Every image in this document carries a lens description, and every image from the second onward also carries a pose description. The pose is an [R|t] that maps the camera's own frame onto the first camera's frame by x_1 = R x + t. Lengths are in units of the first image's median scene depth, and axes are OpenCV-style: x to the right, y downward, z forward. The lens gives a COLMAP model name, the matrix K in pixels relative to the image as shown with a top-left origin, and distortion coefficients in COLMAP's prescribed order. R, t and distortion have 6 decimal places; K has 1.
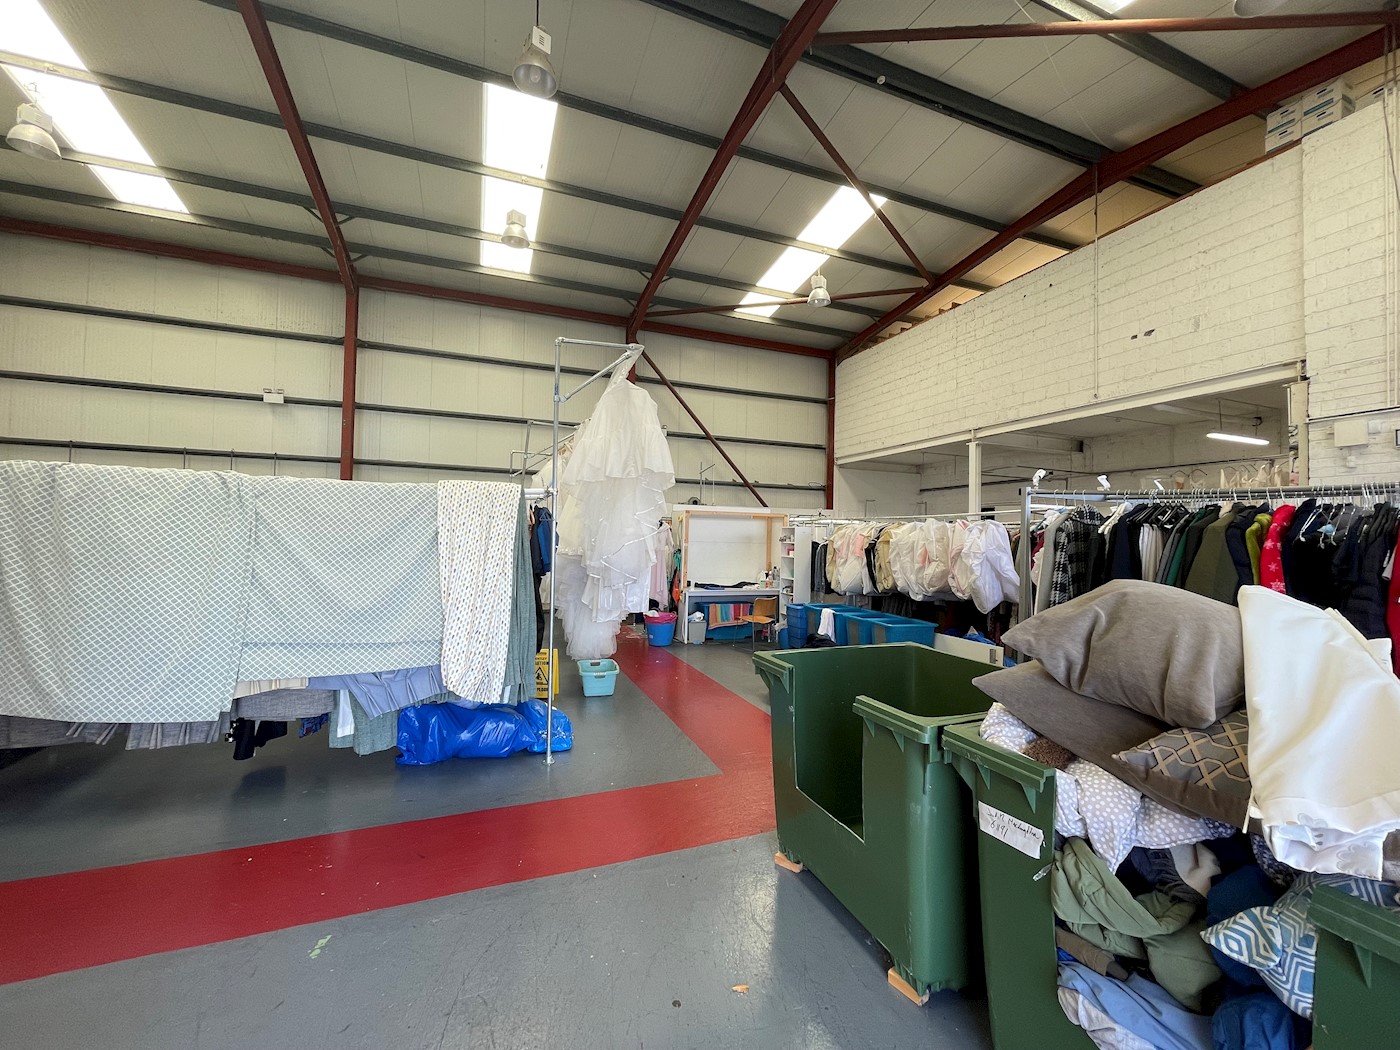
lens RADIAL K [[565.2, 0, 690.7], [0, 565.2, 523.8], [0, 0, 1]] dist [-0.004317, 0.001264]
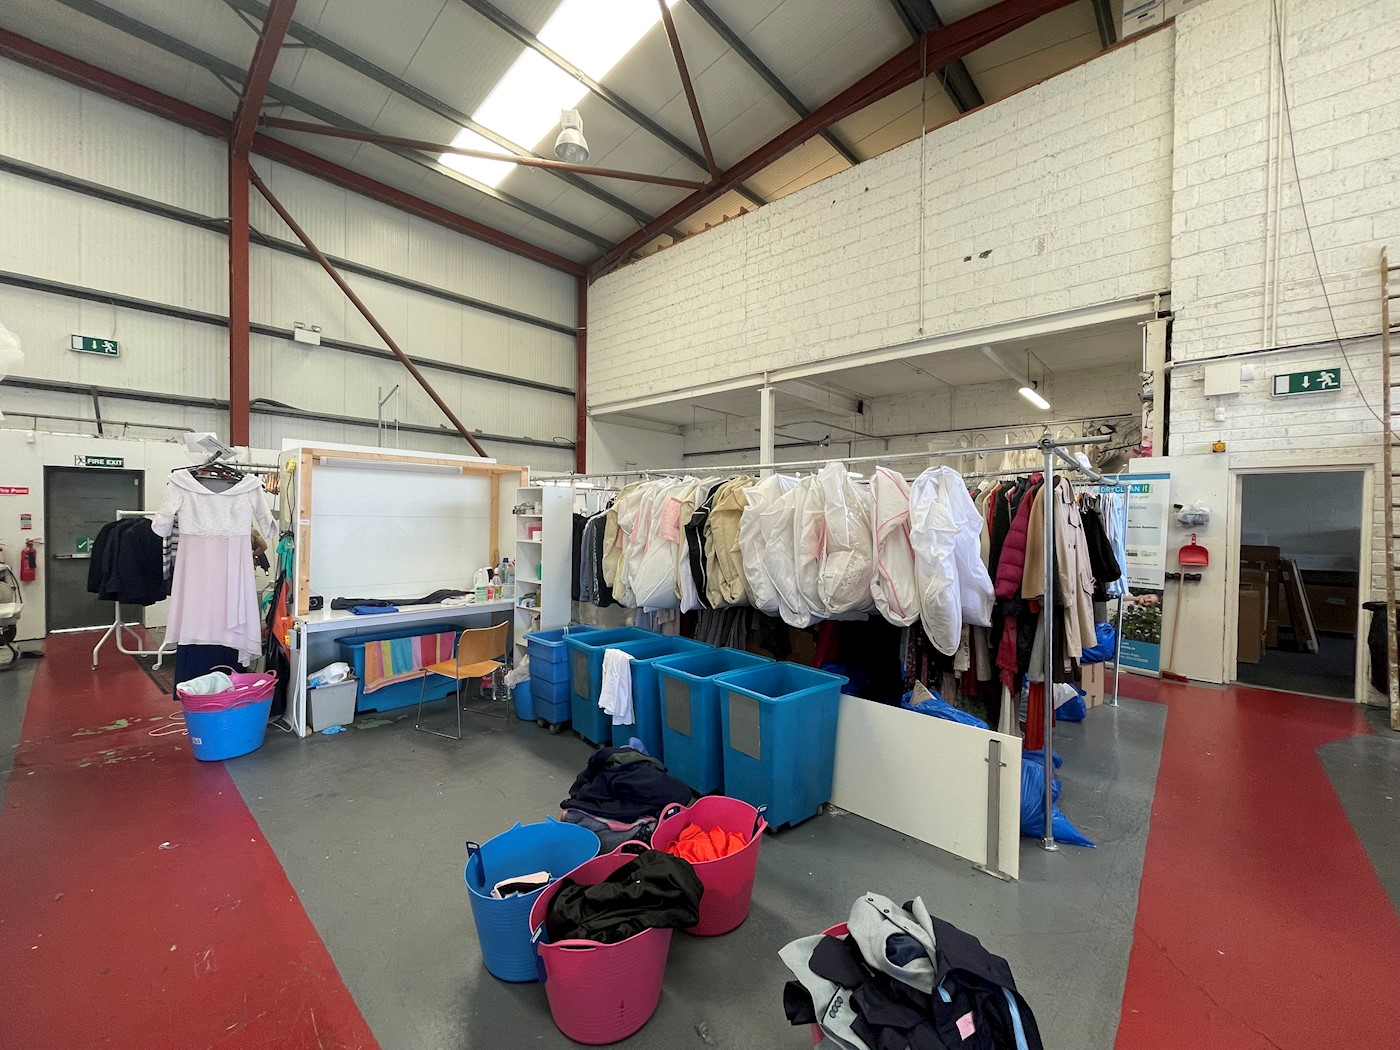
lens RADIAL K [[565.2, 0, 695.1], [0, 565.2, 523.5], [0, 0, 1]] dist [-0.004317, 0.001264]
pose [[0.892535, -0.013010, 0.450790, 0.068652], [-0.006632, 0.999097, 0.041964, 0.016502], [-0.450929, -0.040444, 0.891643, 0.437726]]
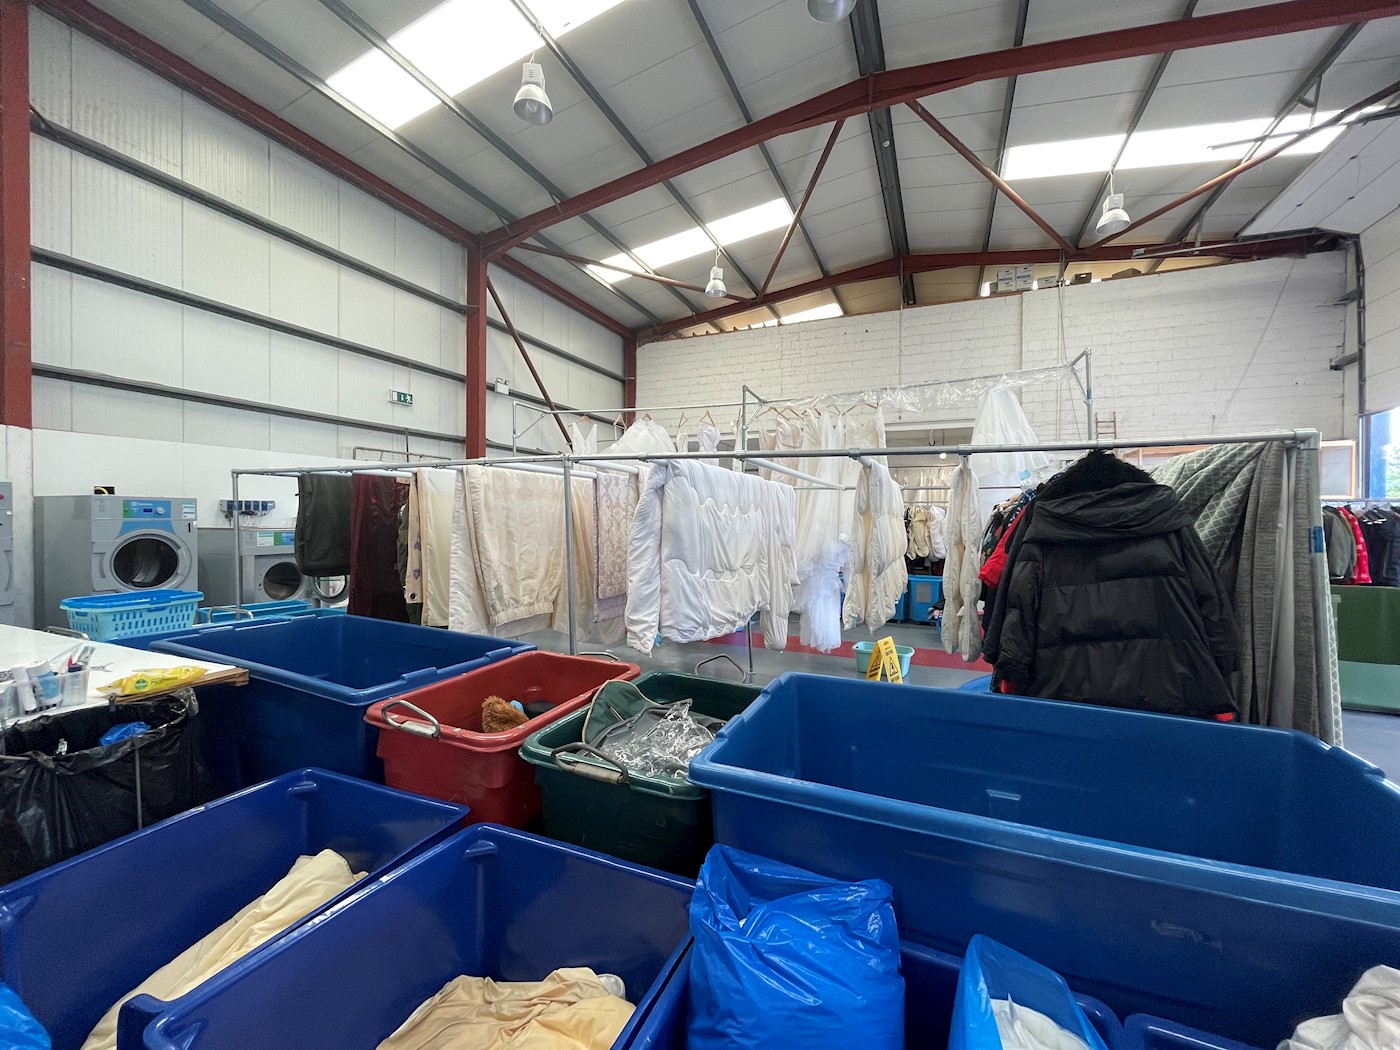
lens RADIAL K [[565.2, 0, 694.3], [0, 565.2, 524.2], [0, 0, 1]] dist [-0.004317, 0.001264]
pose [[0.704615, -0.020420, 0.709296, -0.740369], [-0.013242, 0.999033, 0.041916, -0.005318], [-0.709466, -0.038927, 0.703664, 0.353288]]
